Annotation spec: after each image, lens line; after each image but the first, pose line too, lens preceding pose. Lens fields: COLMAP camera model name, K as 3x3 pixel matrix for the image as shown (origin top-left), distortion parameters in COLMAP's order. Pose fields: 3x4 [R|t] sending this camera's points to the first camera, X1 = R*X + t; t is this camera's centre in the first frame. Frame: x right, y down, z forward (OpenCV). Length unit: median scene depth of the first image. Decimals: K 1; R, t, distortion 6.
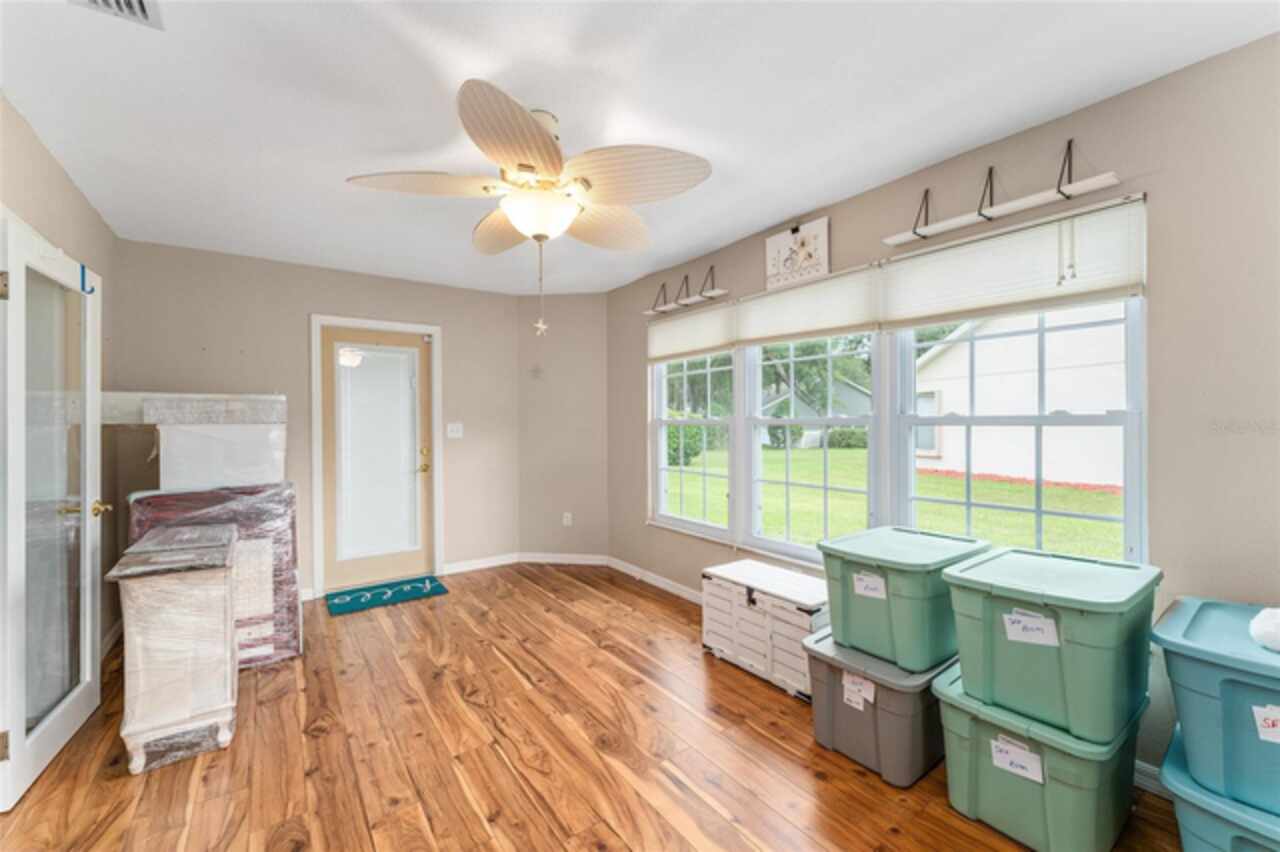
lens RADIAL K [[512.0, 0, 636.3], [0, 512.0, 426.6], [0, 0, 1]] dist [-0.001884, -0.000105]
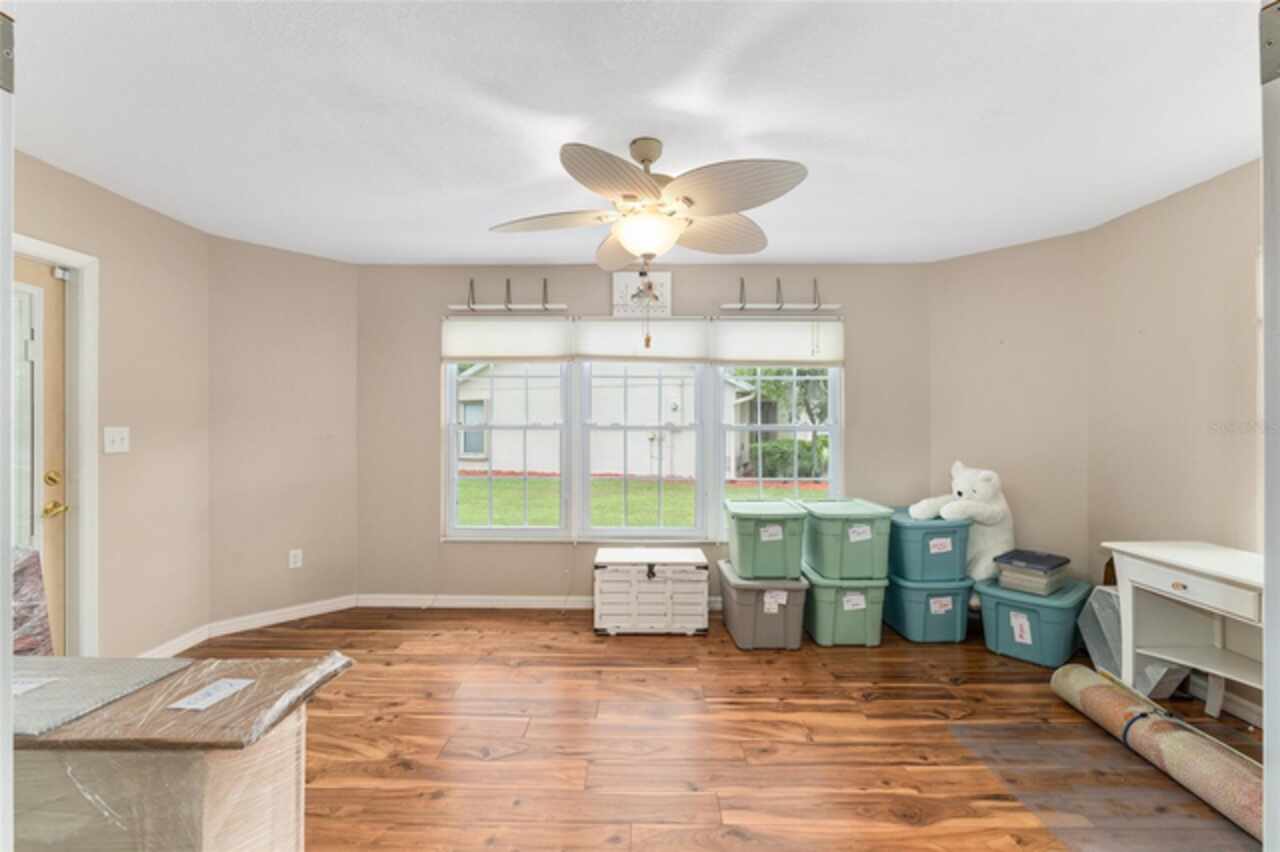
lens RADIAL K [[538.8, 0, 633.4], [0, 538.8, 429.3], [0, 0, 1]] dist [-0.001888, -0.000037]
pose [[0.596021, 0.002113, 0.802966, -0.867596], [0.001885, 0.999990, -0.004030, -0.001178], [-0.802967, 0.003916, 0.596011, 0.276080]]
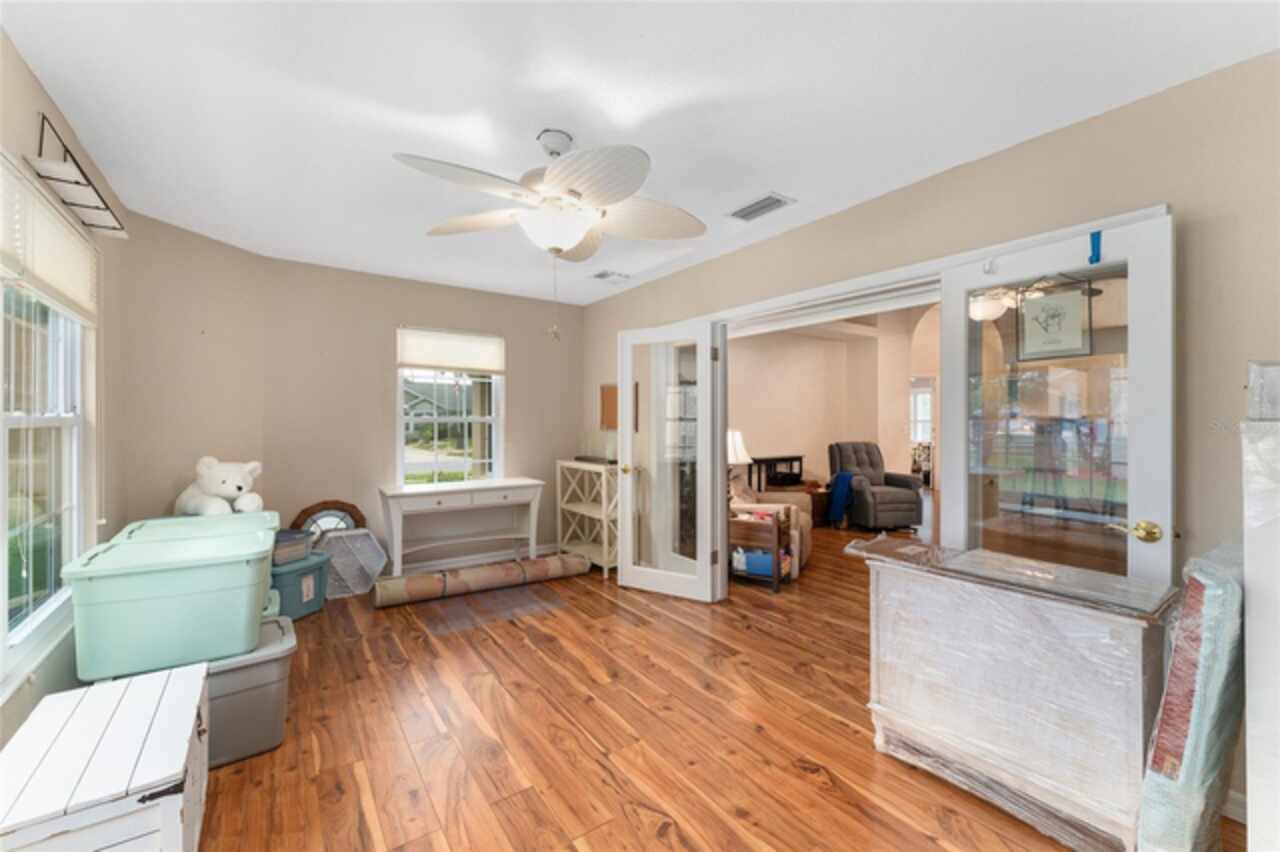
lens RADIAL K [[514.3, 0, 640.0], [0, 514.3, 426.0], [0, 0, 1]] dist [-0.001306, -0.000082]
pose [[-0.999979, 0.003341, 0.005512, -0.289711], [0.003429, 0.999865, 0.016058, -0.012498], [-0.005458, 0.016077, -0.999856, 1.629835]]
